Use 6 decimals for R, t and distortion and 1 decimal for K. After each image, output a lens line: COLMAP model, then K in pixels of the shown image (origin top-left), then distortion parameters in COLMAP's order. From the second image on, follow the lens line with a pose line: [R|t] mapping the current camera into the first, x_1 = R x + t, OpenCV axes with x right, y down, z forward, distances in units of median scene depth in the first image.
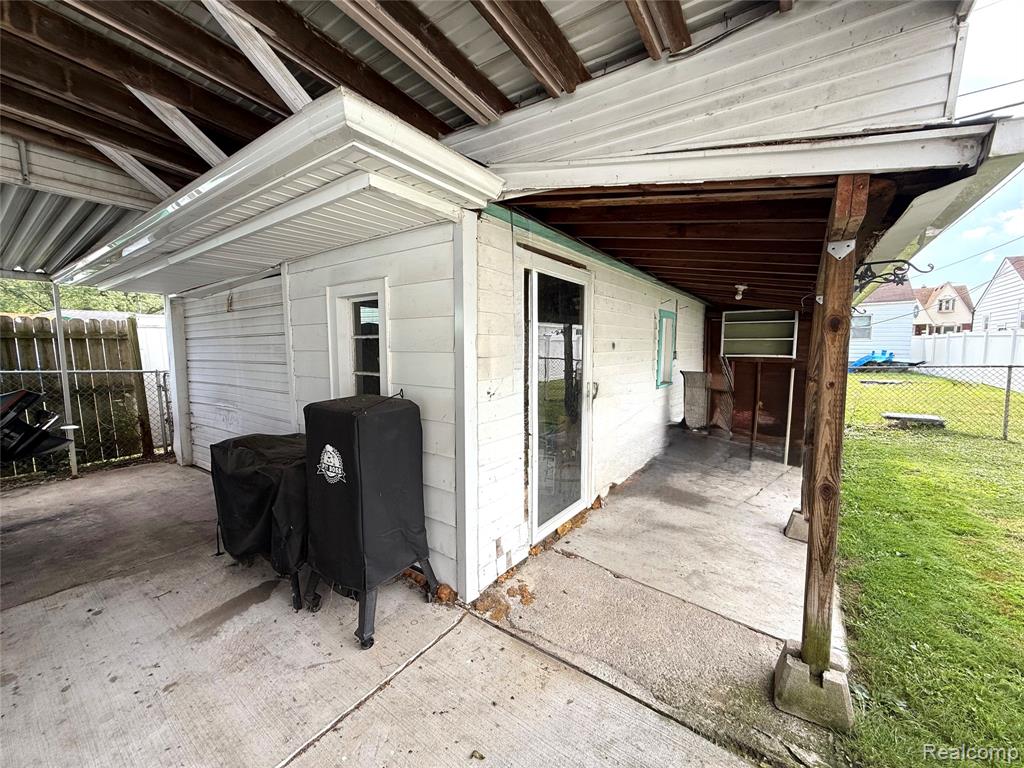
lens RADIAL K [[408.2, 0, 508.6], [0, 408.2, 384.1], [0, 0, 1]] dist [-0.000577, -0.000042]
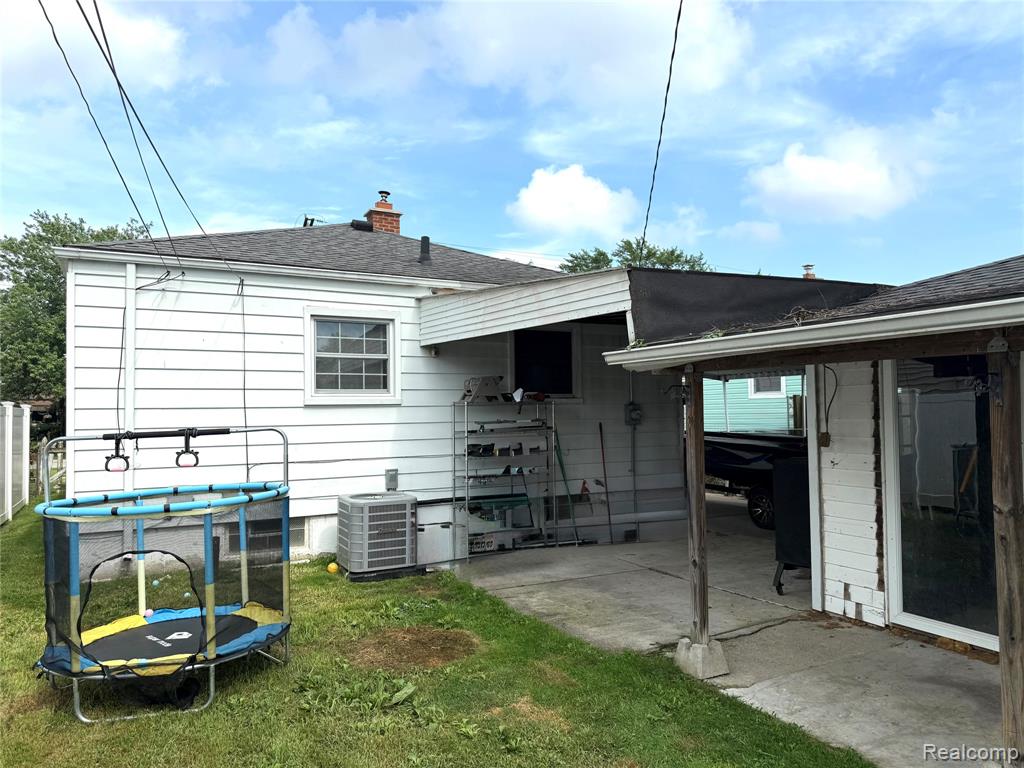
lens RADIAL K [[719.5, 0, 512.0], [0, 719.5, 384.0], [0, 0, 1]] dist [-0.000173, -0.000160]
pose [[-0.435047, -0.013042, -0.900313, 2.300283], [-0.068698, 0.997461, 0.018746, -0.184032], [0.897783, 0.070006, -0.434838, 0.971986]]
